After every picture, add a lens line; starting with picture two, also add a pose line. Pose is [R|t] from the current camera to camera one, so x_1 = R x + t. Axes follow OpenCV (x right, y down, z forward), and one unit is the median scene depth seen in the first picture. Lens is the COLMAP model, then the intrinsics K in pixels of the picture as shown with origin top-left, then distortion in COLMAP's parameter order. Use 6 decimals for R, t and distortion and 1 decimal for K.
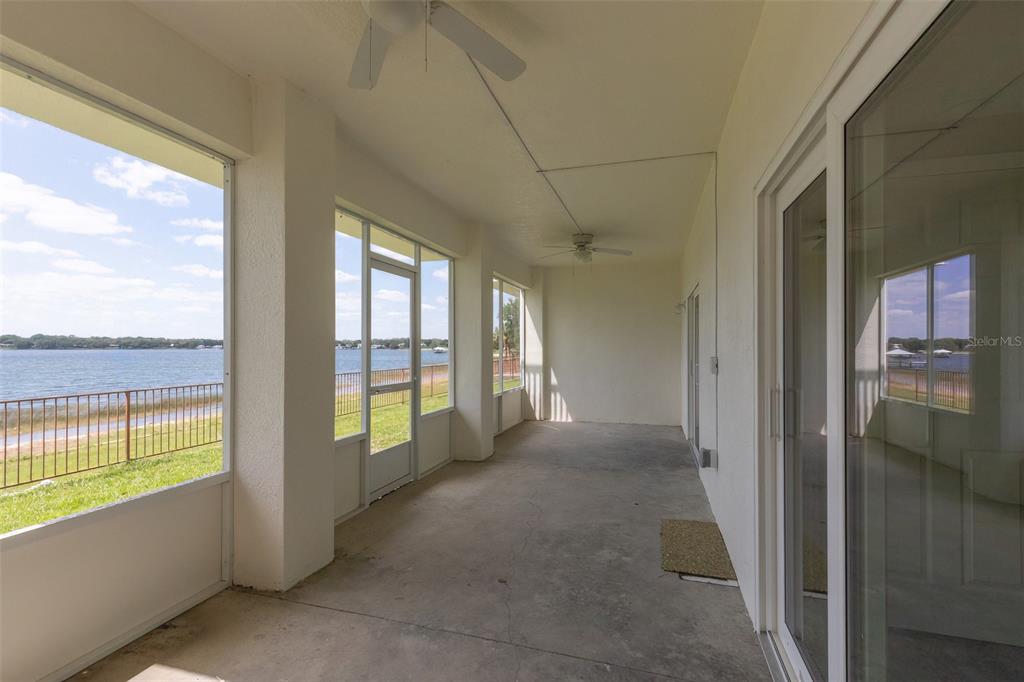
lens RADIAL K [[459.4, 0, 516.1], [0, 459.4, 340.7], [0, 0, 1]] dist [0.011456, -0.001439]
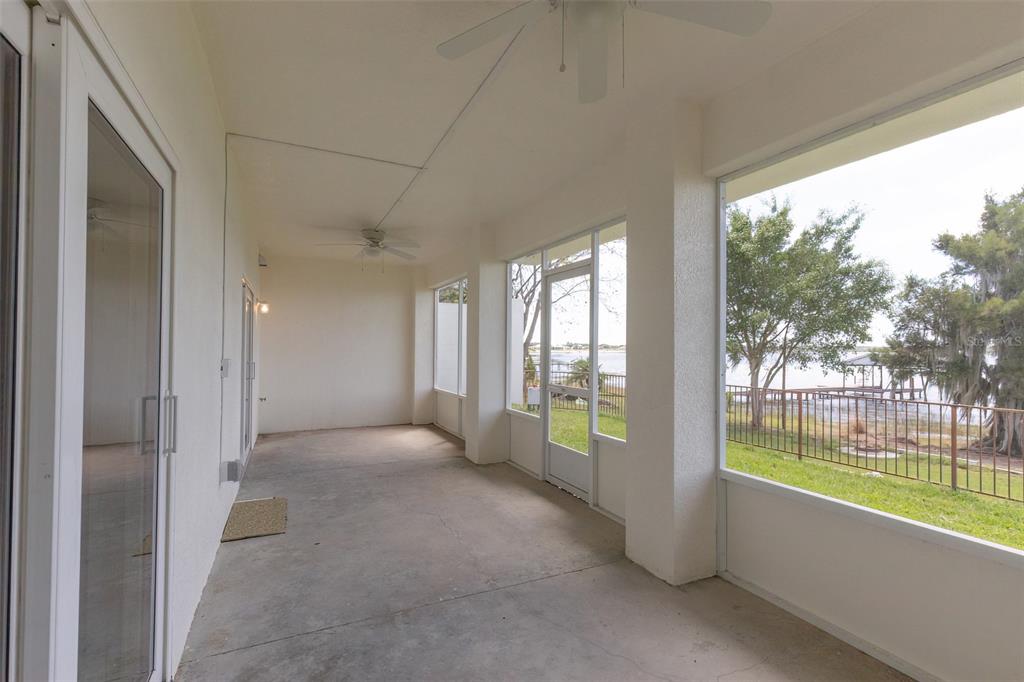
lens RADIAL K [[459.4, 0, 517.5], [0, 459.4, 343.7], [0, 0, 1]] dist [0.011456, -0.001439]
pose [[-0.728109, -0.014216, -0.685314, 0.573771], [-0.001431, 0.999814, -0.019220, 0.020590], [0.685460, -0.013013, -0.727994, 1.861503]]
